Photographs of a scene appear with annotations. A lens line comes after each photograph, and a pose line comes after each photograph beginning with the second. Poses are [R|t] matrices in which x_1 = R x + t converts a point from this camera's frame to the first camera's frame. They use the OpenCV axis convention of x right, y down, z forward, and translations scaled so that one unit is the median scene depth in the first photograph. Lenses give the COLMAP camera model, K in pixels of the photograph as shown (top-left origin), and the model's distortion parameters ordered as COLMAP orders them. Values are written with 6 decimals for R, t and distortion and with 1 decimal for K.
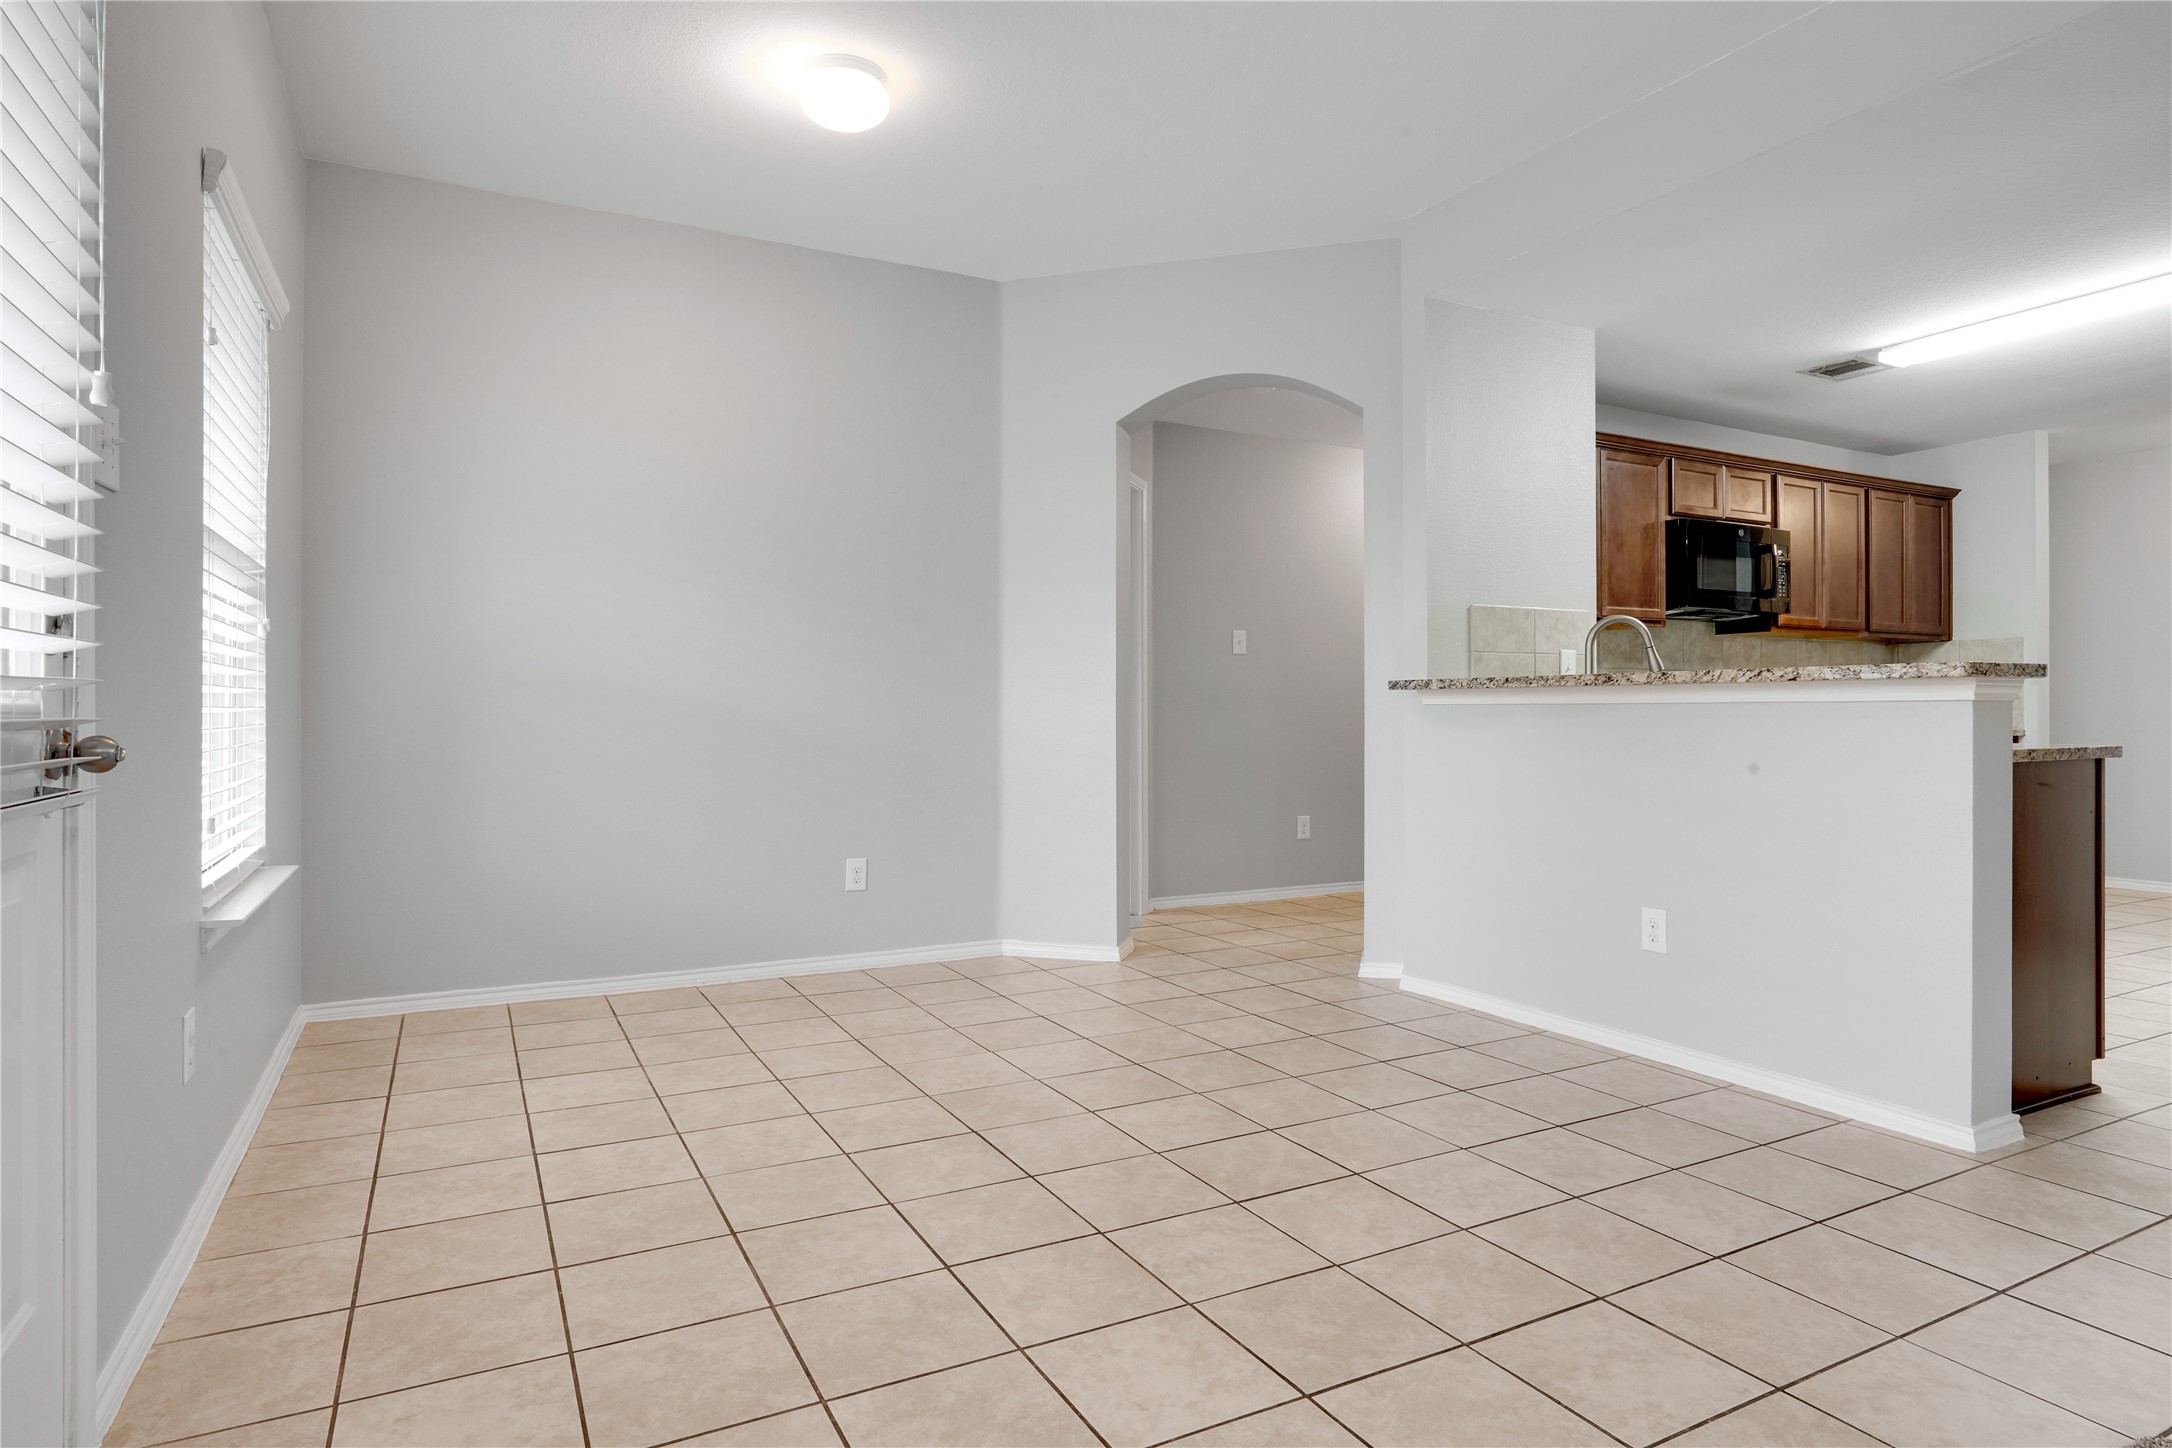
lens RADIAL K [[1204.8, 0, 1156.1], [0, 1204.8, 736.2], [0, 0, 1]] dist [-0.027782, 0.024409]
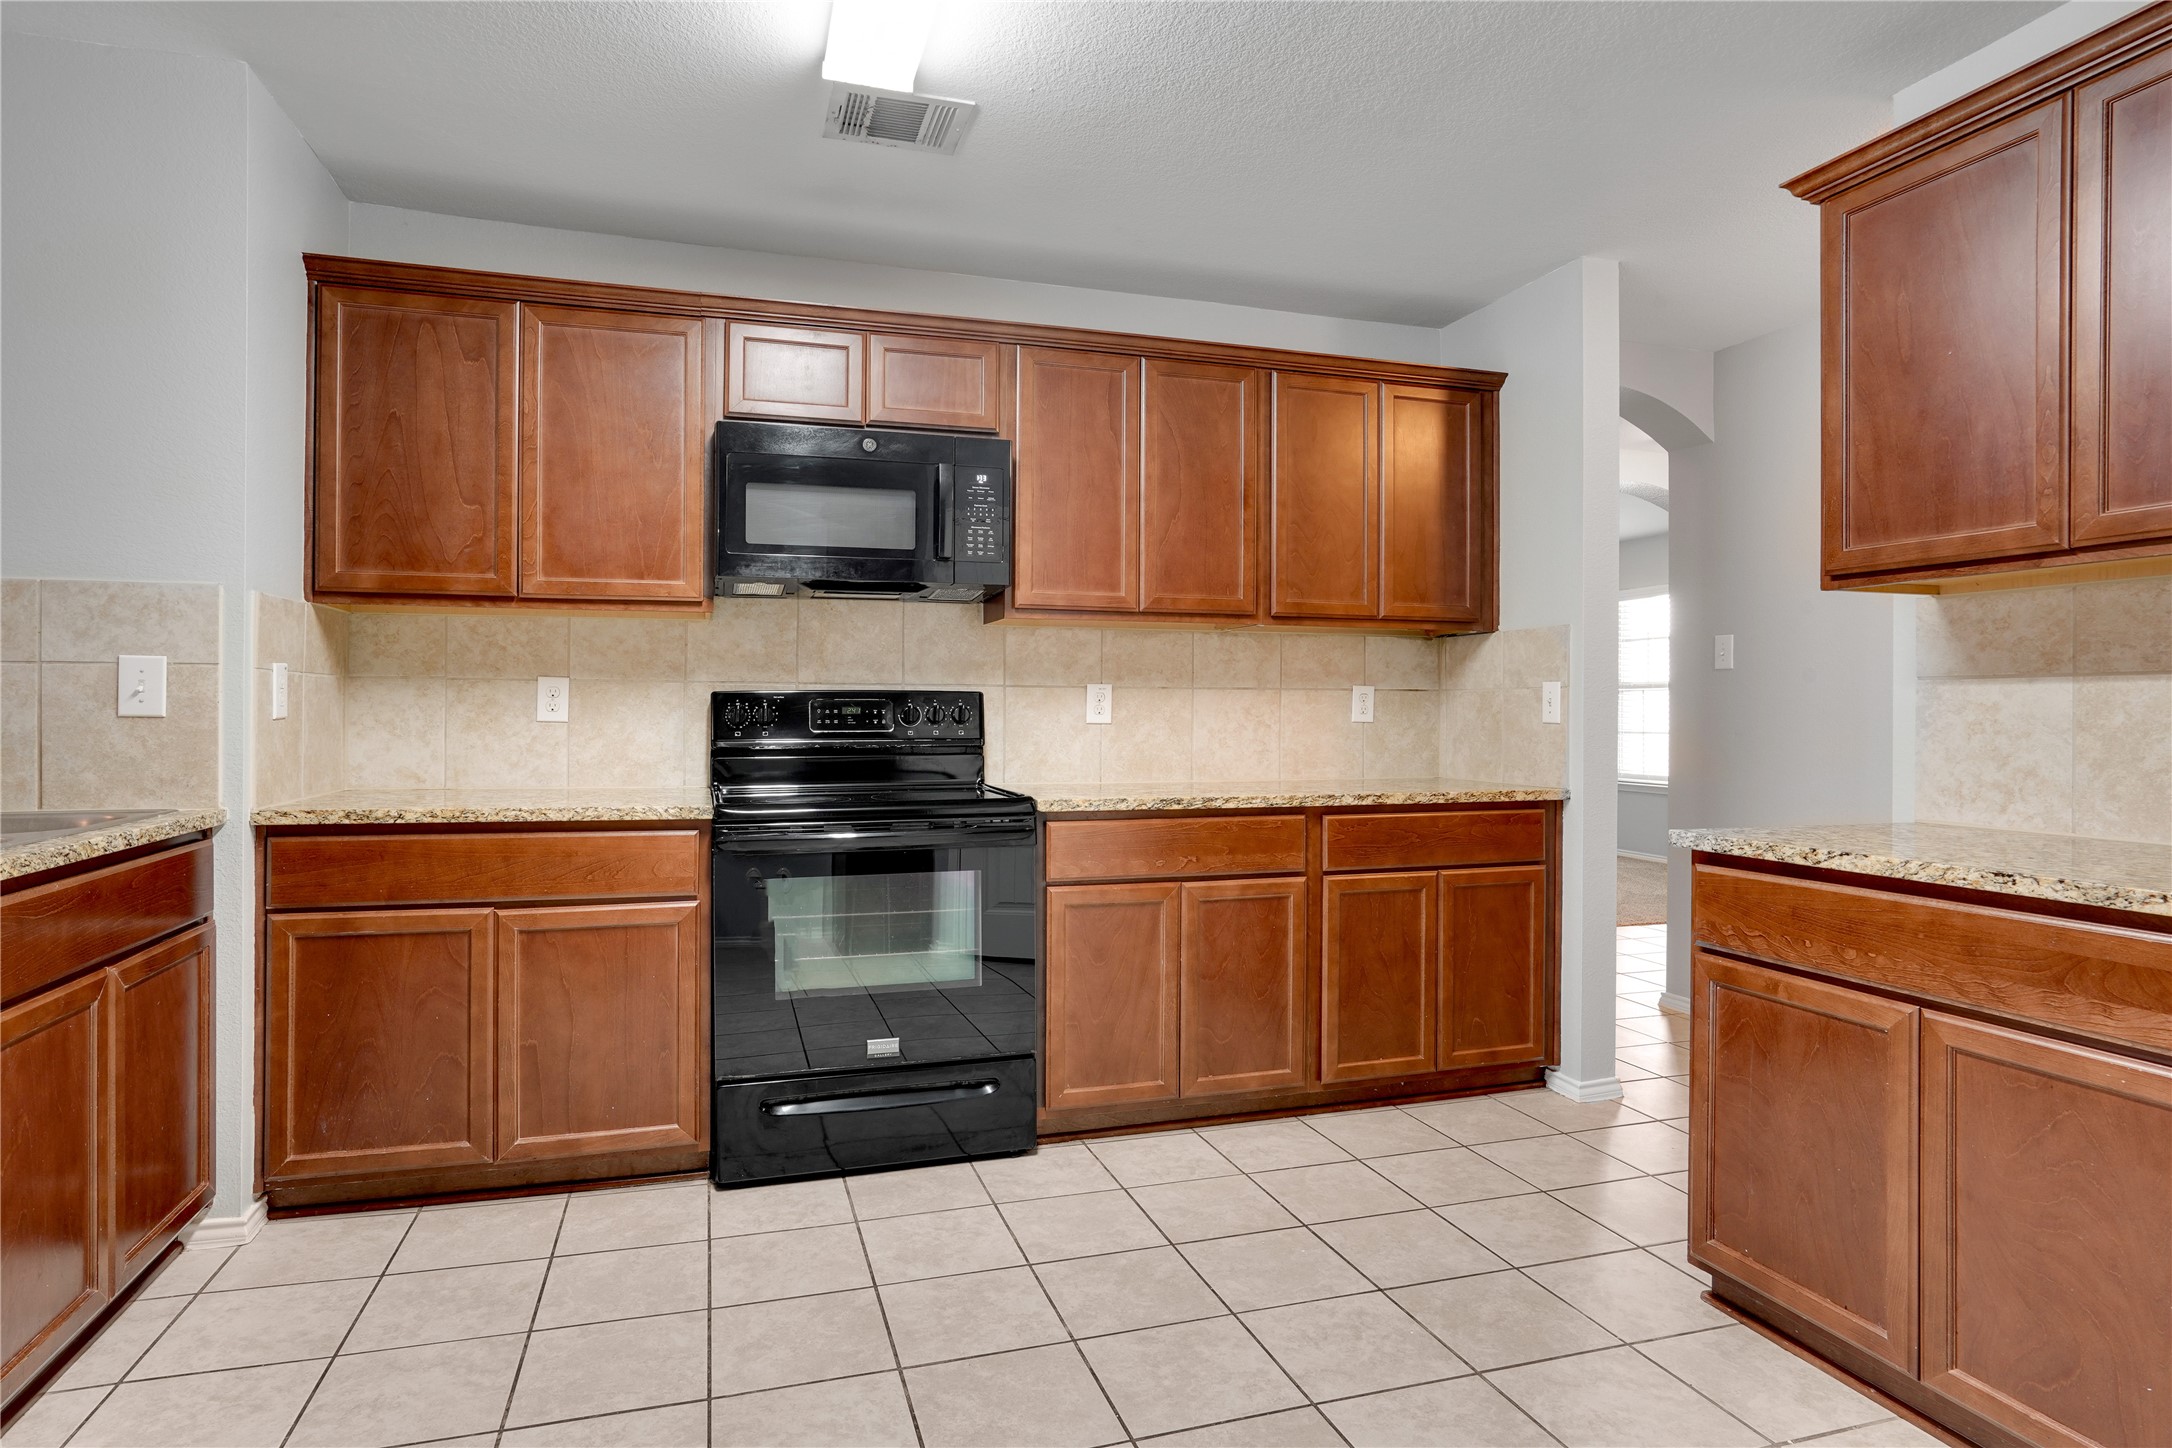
lens RADIAL K [[1204.8, 0, 1063.3], [0, 1204.8, 713.7], [0, 0, 1]] dist [-0.027782, 0.024409]
pose [[0.977377, 0.002723, -0.211488, 1.111088], [-0.006912, 0.999794, -0.019069, -0.050474], [0.211392, 0.020099, 0.977195, 0.732768]]
